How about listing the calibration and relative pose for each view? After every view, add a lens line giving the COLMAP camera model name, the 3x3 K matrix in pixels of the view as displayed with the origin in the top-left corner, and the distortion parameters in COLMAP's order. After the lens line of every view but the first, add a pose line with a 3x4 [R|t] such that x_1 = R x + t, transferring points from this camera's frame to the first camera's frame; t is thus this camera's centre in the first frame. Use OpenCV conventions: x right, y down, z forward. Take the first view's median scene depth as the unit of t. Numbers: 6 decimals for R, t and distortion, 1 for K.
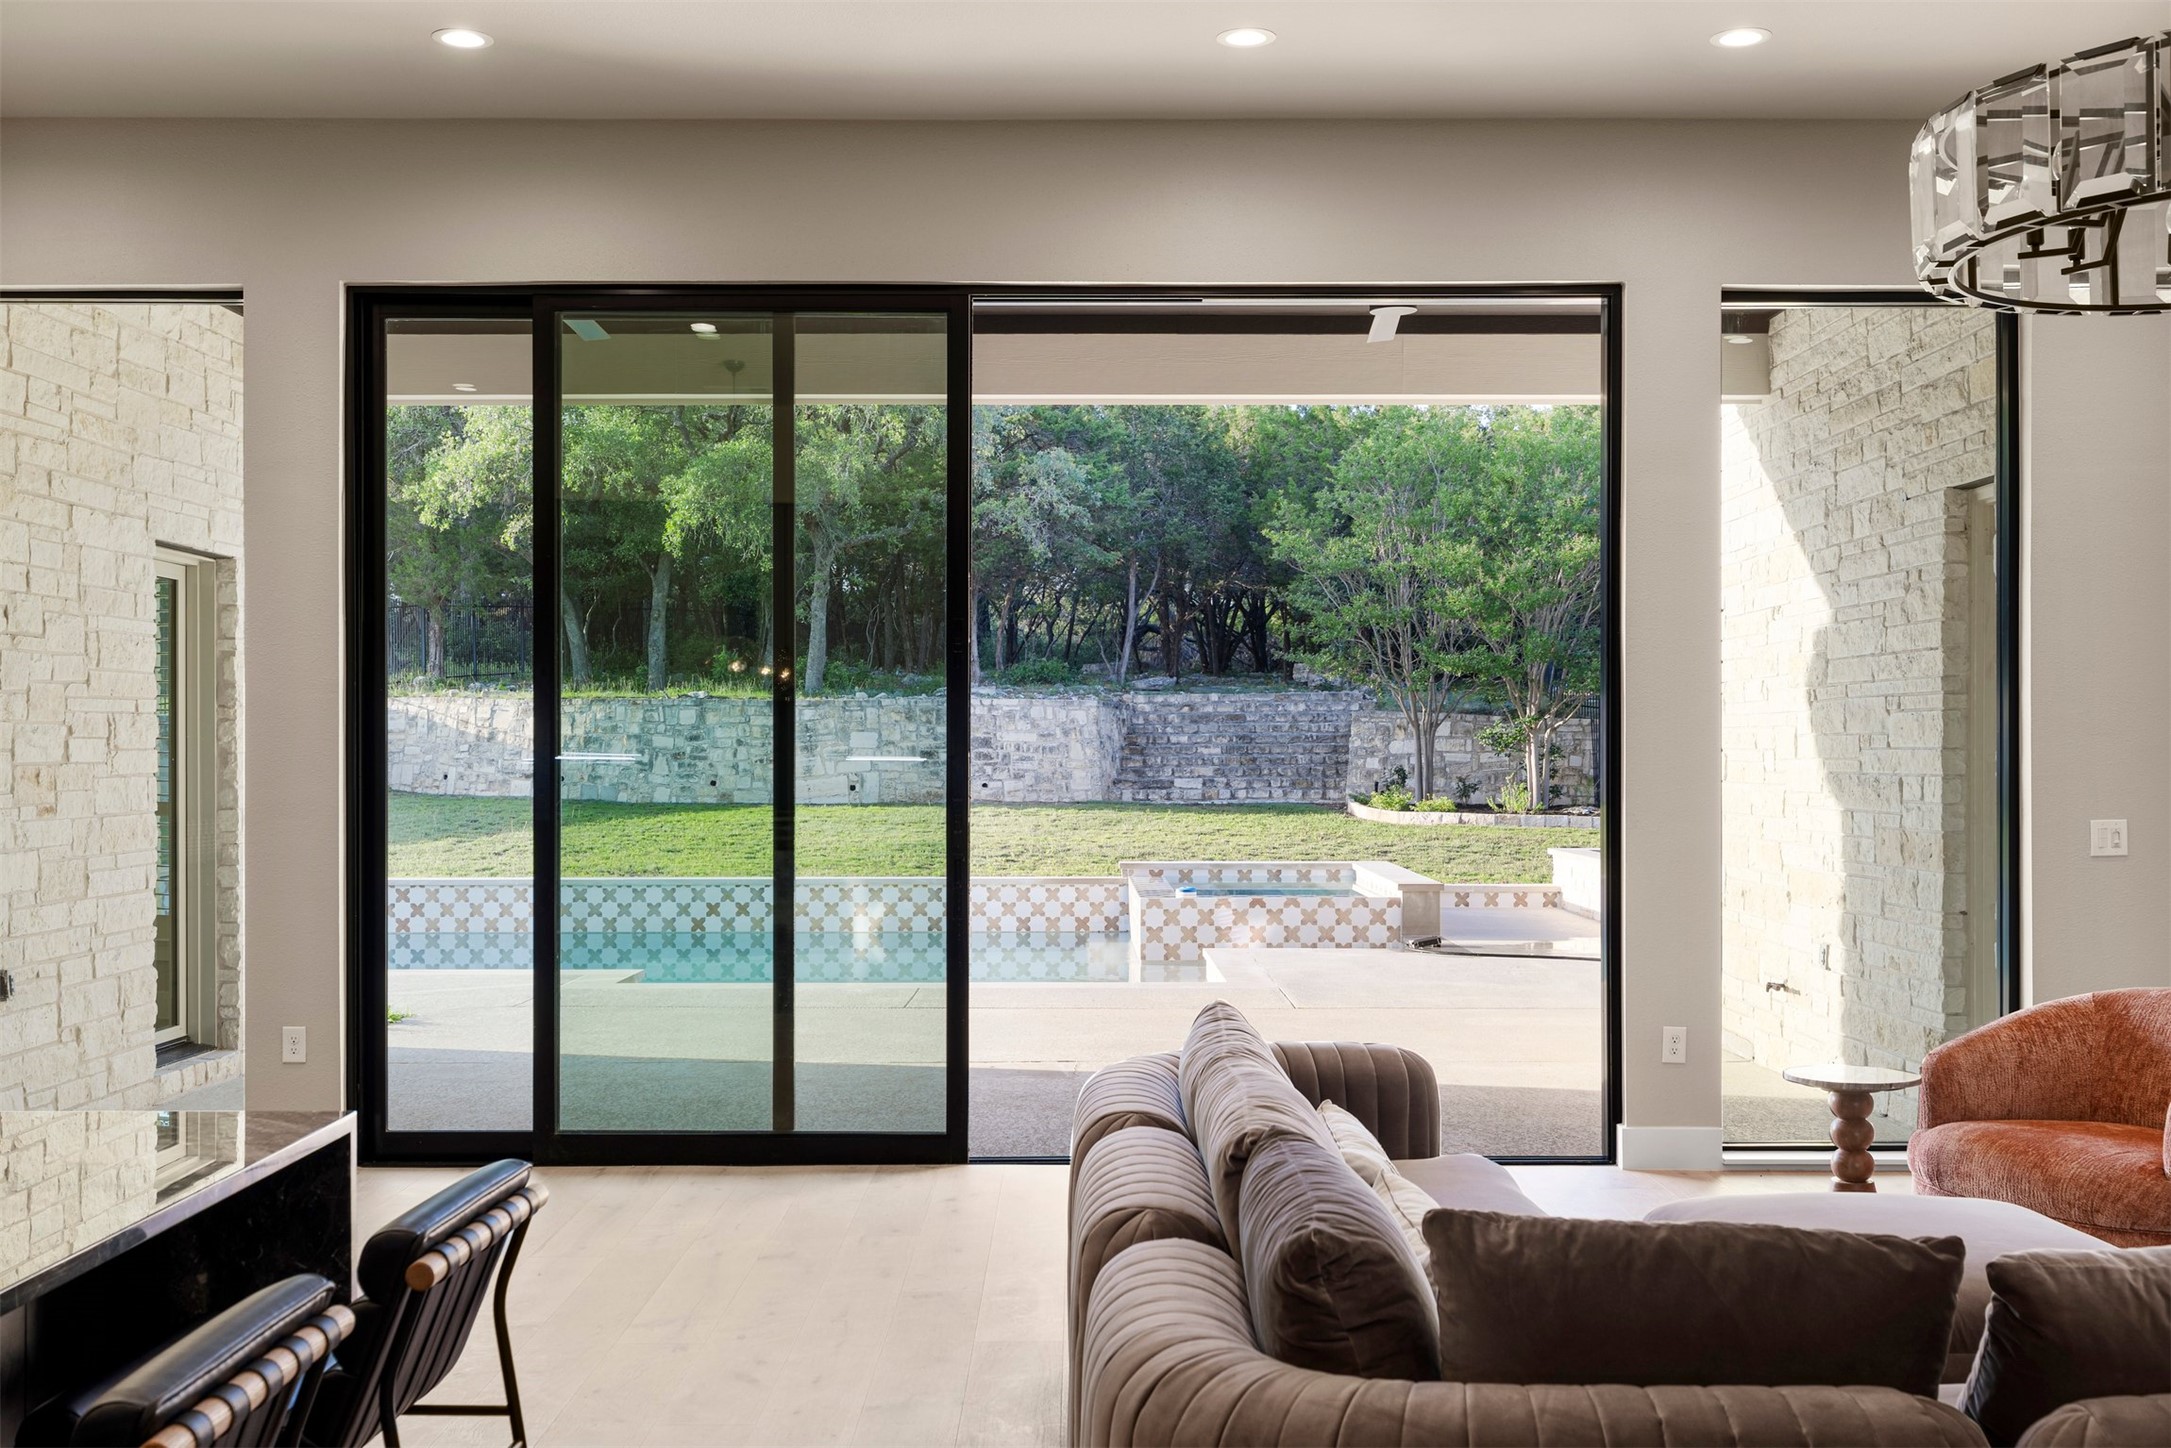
lens RADIAL K [[2138.3, 0, 1088.0], [0, 2138.3, 747.5], [0, 0, 1]] dist [0.018116, 0.000000]
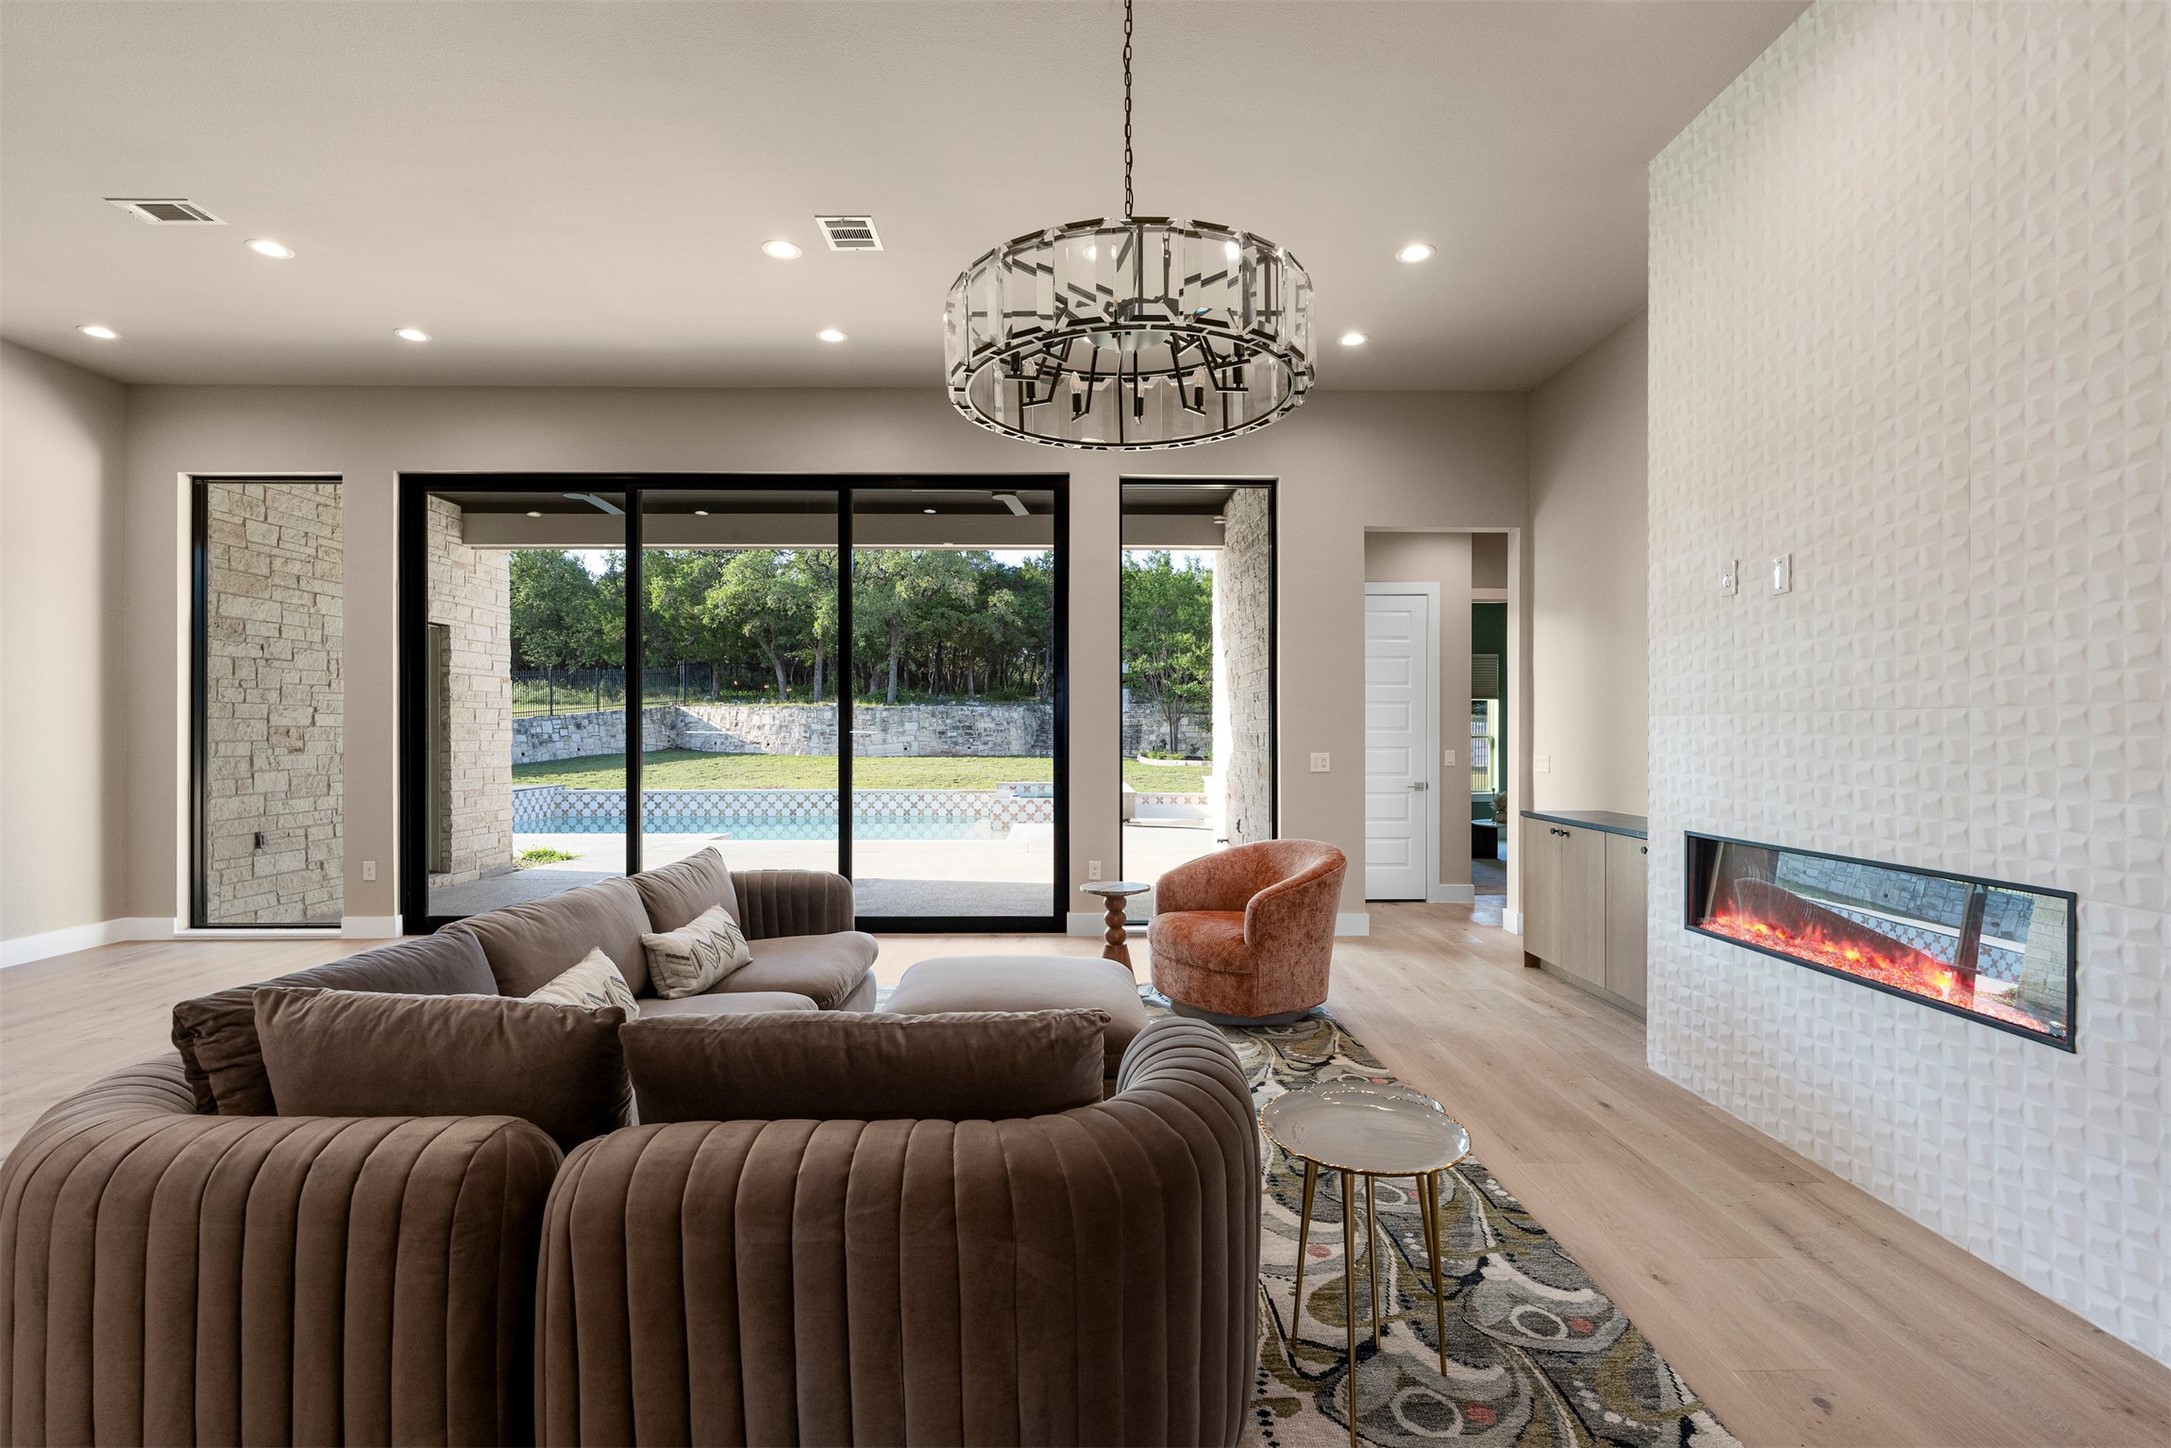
lens RADIAL K [[982.1, 0, 1082.8], [0, 982.1, 731.1], [0, 0, 1]] dist [-0.002428, 0.001505]
pose [[0.999939, 0.000293, 0.011034, 0.194515], [-0.000267, 0.999997, -0.002327, 0.012437], [-0.011034, 0.002324, 0.999936, 0.093002]]
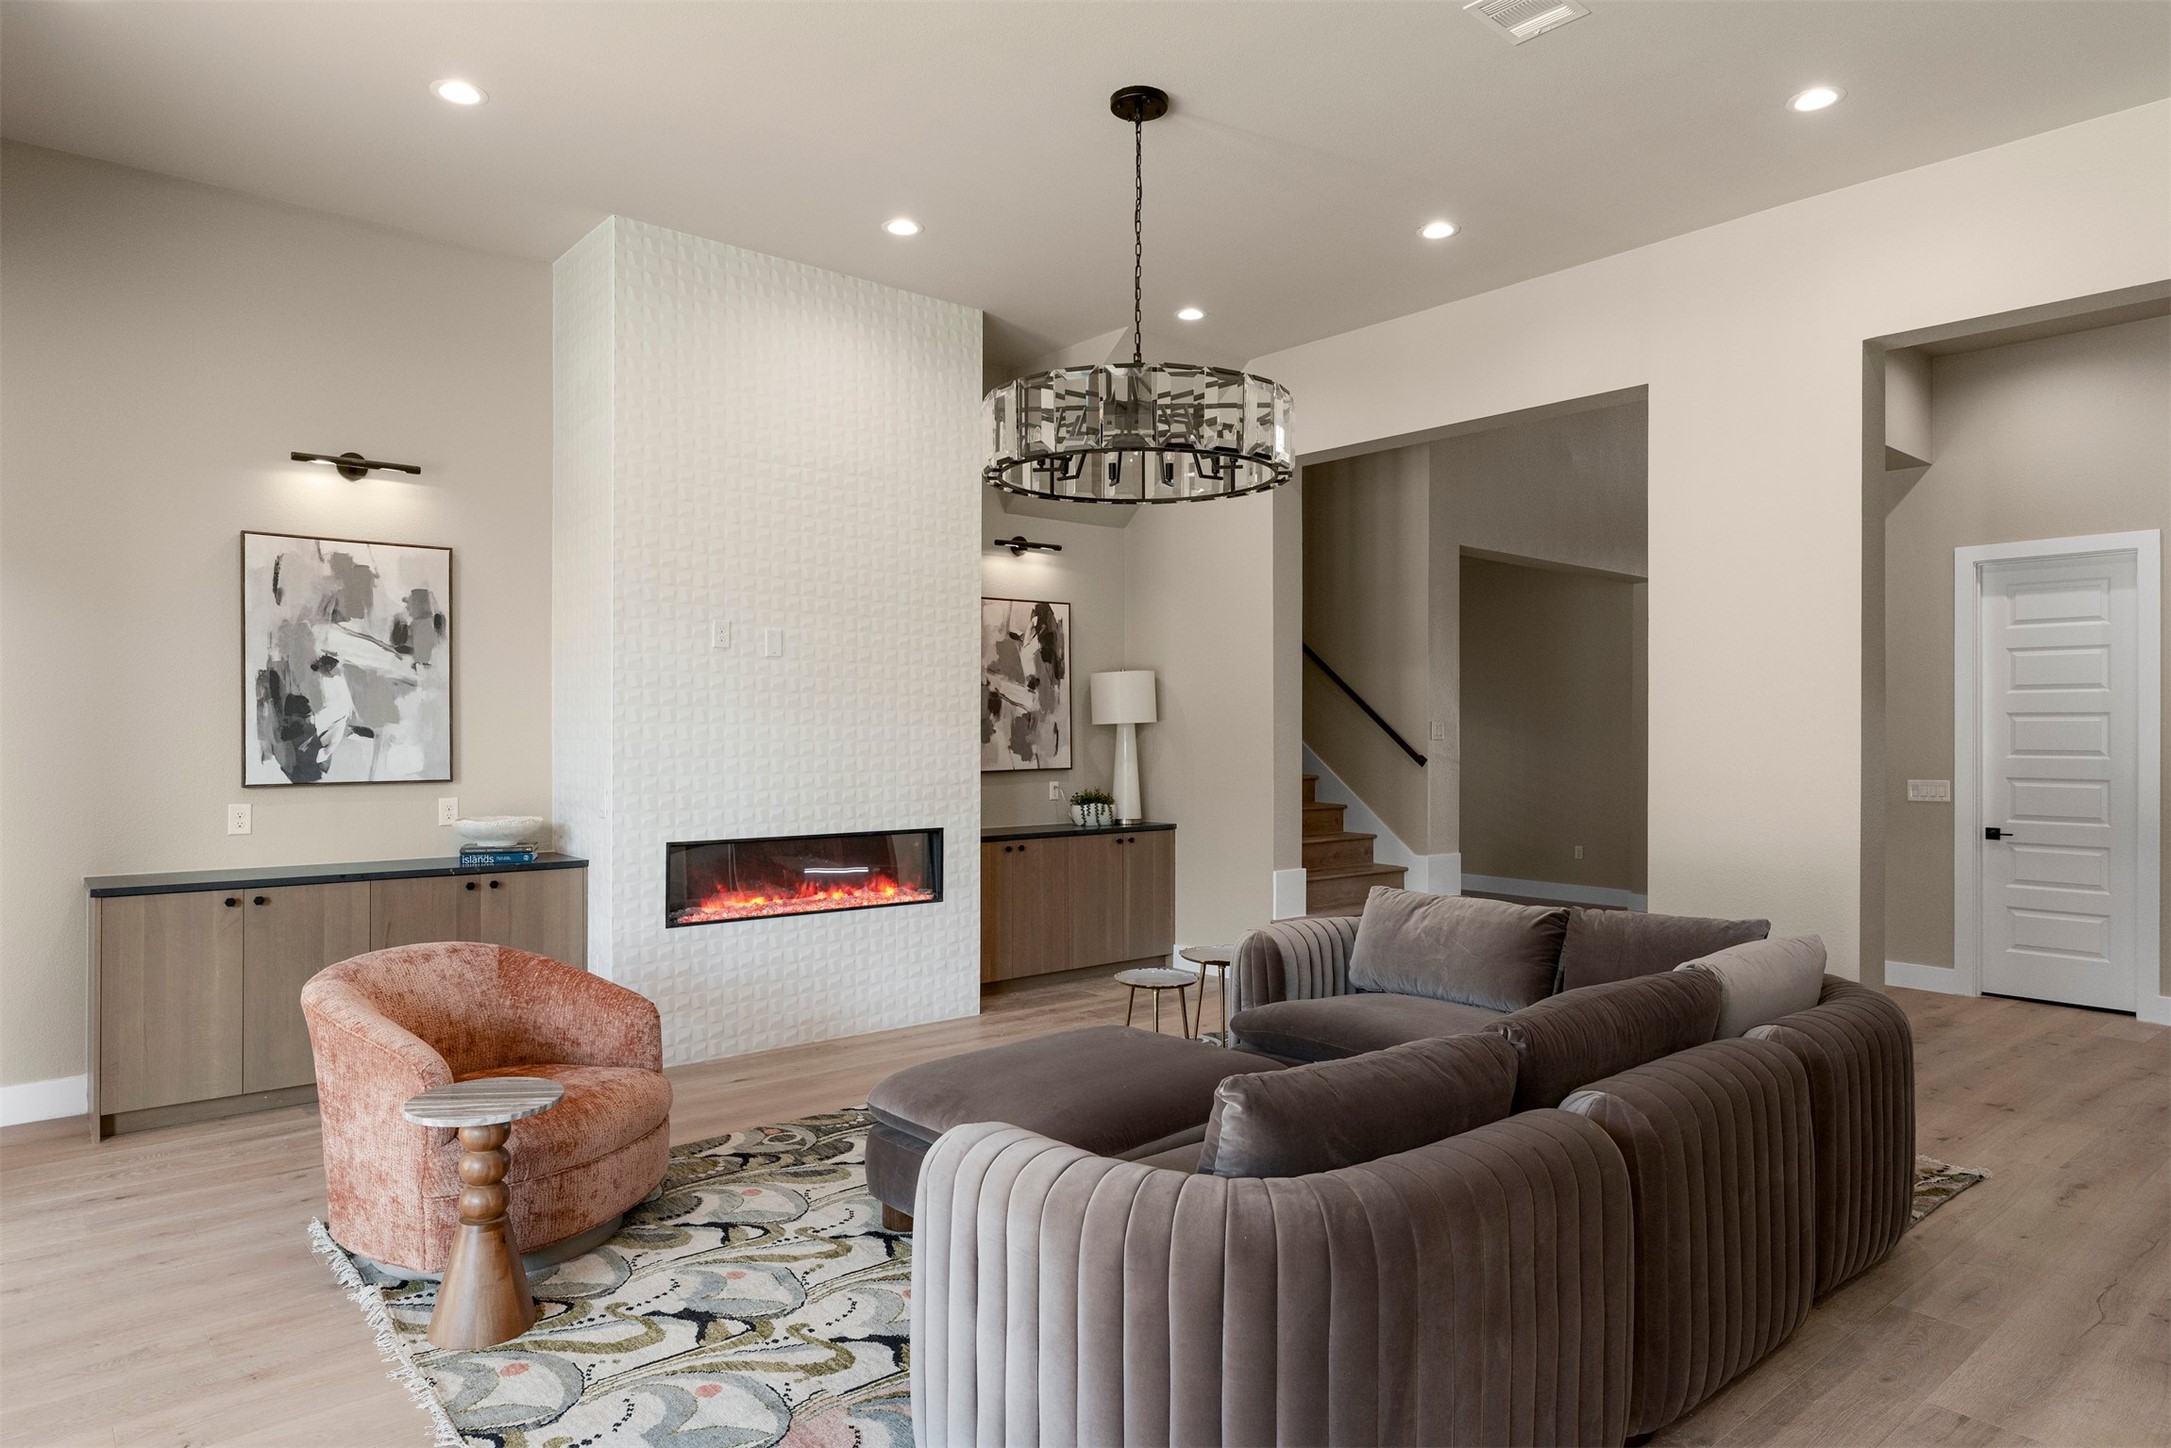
lens RADIAL K [[1279.2, 0, 1085.7], [0, 1279.2, 733.6], [0, 0, 1]] dist [-0.000815, 0.000853]
pose [[-0.642218, -0.005691, 0.766501, -0.127573], [-0.004049, 0.999984, 0.004031, -0.001717], [-0.766511, -0.000515, -0.642231, 0.701712]]
